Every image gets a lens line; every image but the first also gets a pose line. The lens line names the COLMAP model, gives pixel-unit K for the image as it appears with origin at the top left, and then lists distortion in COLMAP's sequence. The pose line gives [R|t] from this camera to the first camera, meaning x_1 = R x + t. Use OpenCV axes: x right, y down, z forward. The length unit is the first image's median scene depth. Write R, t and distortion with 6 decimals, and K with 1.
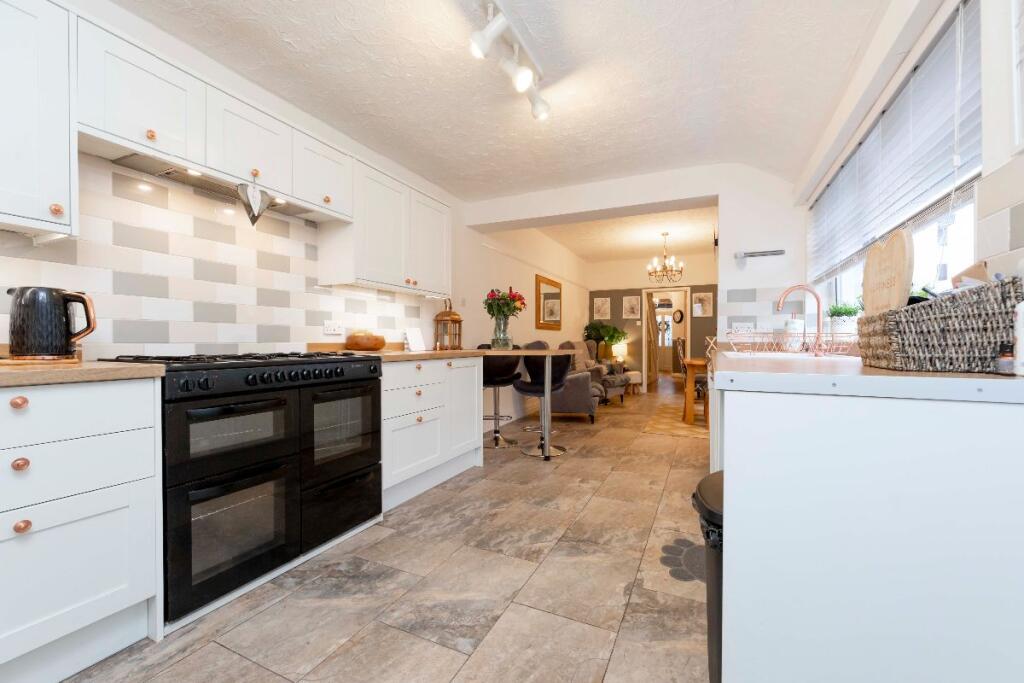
lens RADIAL K [[419.9, 0, 506.8], [0, 419.9, 342.4], [0, 0, 1]] dist [-0.000455, -0.000032]
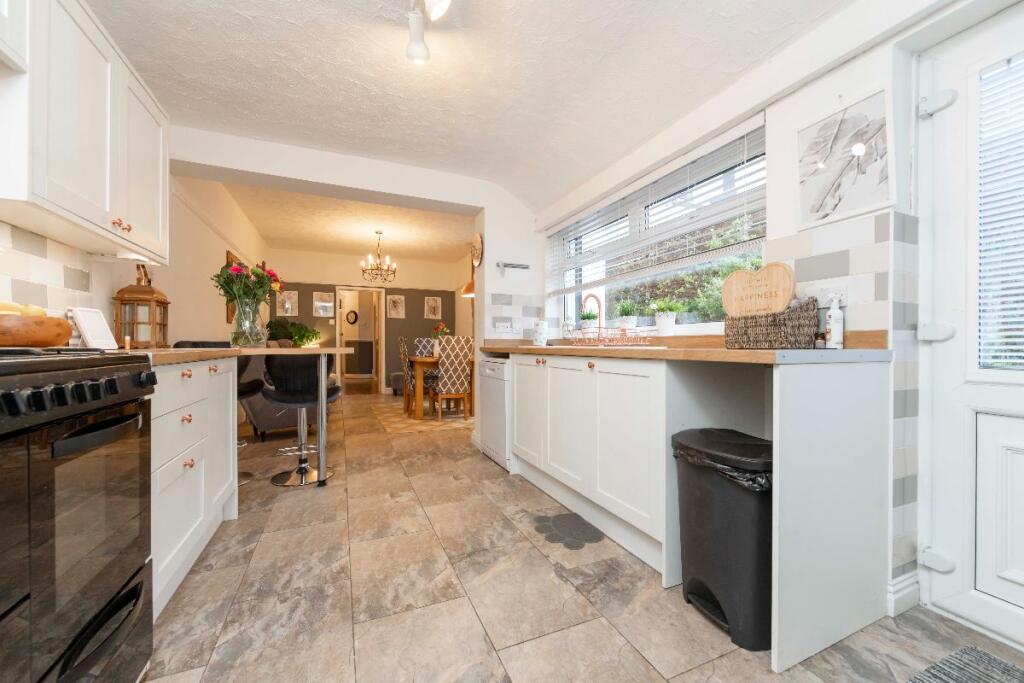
lens RADIAL K [[411.5, 0, 518.0], [0, 411.5, 343.2], [0, 0, 1]] dist [-0.000497, 0.000032]
pose [[0.648222, 0.002133, 0.761448, -0.396811], [0.001487, 0.999991, -0.004067, 0.020263], [-0.761450, 0.003769, 0.648213, 0.318500]]
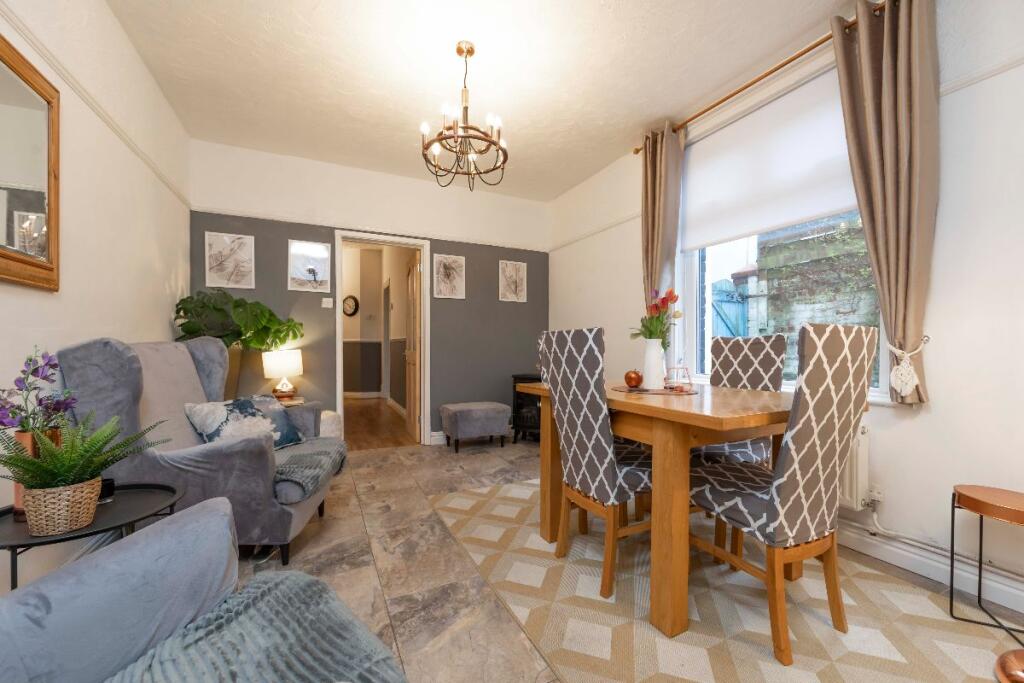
lens RADIAL K [[402.6, 0, 511.4], [0, 402.6, 348.6], [0, 0, 1]] dist [-0.001473, -0.000227]
pose [[0.620878, -0.005621, 0.783887, 0.331472], [-0.000431, 0.999972, 0.007512, 0.001017], [-0.783907, -0.005002, 0.620858, 1.984791]]
